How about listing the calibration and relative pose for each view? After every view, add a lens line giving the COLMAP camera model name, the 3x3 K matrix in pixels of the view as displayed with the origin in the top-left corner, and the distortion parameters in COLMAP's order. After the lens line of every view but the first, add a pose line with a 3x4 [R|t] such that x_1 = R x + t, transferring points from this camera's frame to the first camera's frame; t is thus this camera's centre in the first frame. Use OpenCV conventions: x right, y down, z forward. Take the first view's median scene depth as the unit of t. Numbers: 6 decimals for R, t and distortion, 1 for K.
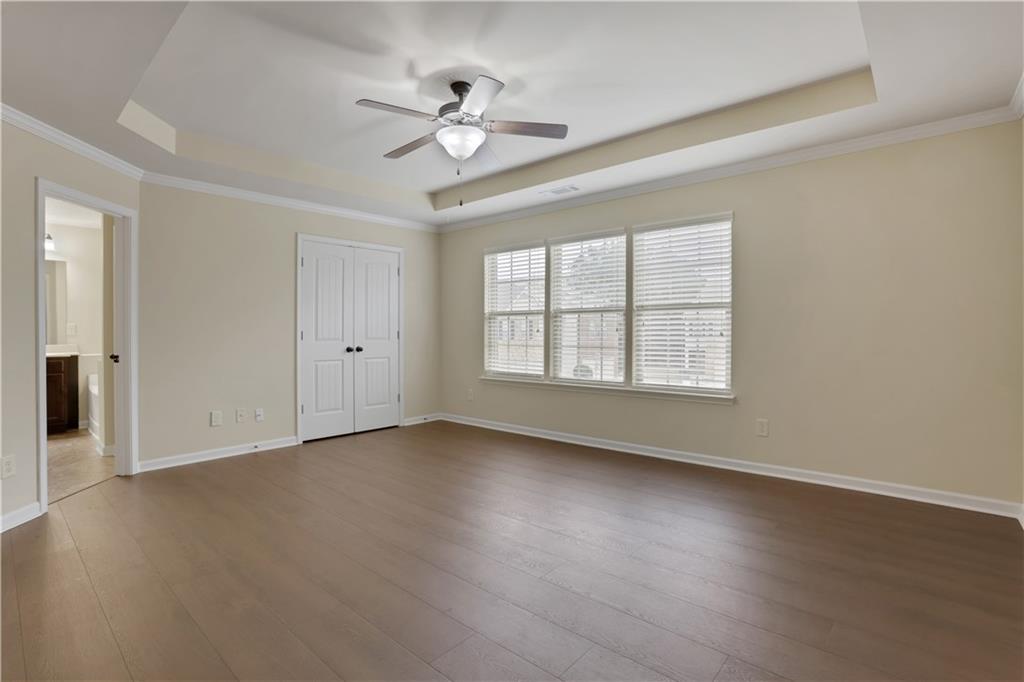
lens RADIAL K [[519.0, 0, 500.2], [0, 519.0, 332.8], [0, 0, 1]] dist [-0.059803, 0.034866]
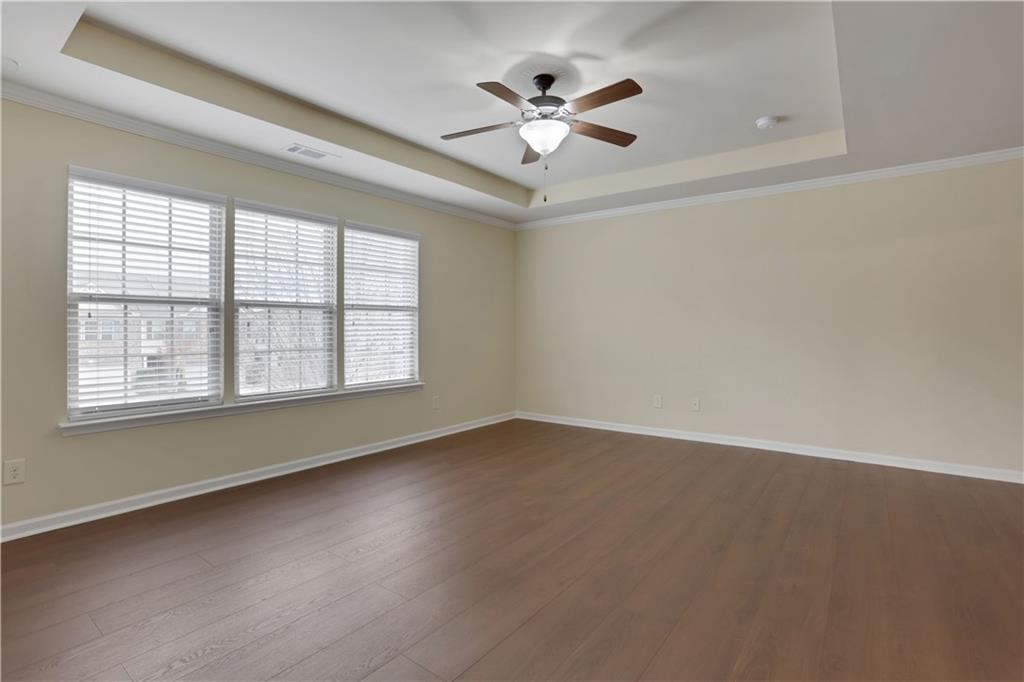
lens RADIAL K [[519.0, 0, 500.2], [0, 519.0, 332.8], [0, 0, 1]] dist [-0.059803, 0.034866]
pose [[-0.096437, -0.004608, 0.995328, -0.693795], [0.003432, 0.999982, 0.004962, -0.002837], [-0.995333, 0.003895, -0.096420, 0.784883]]
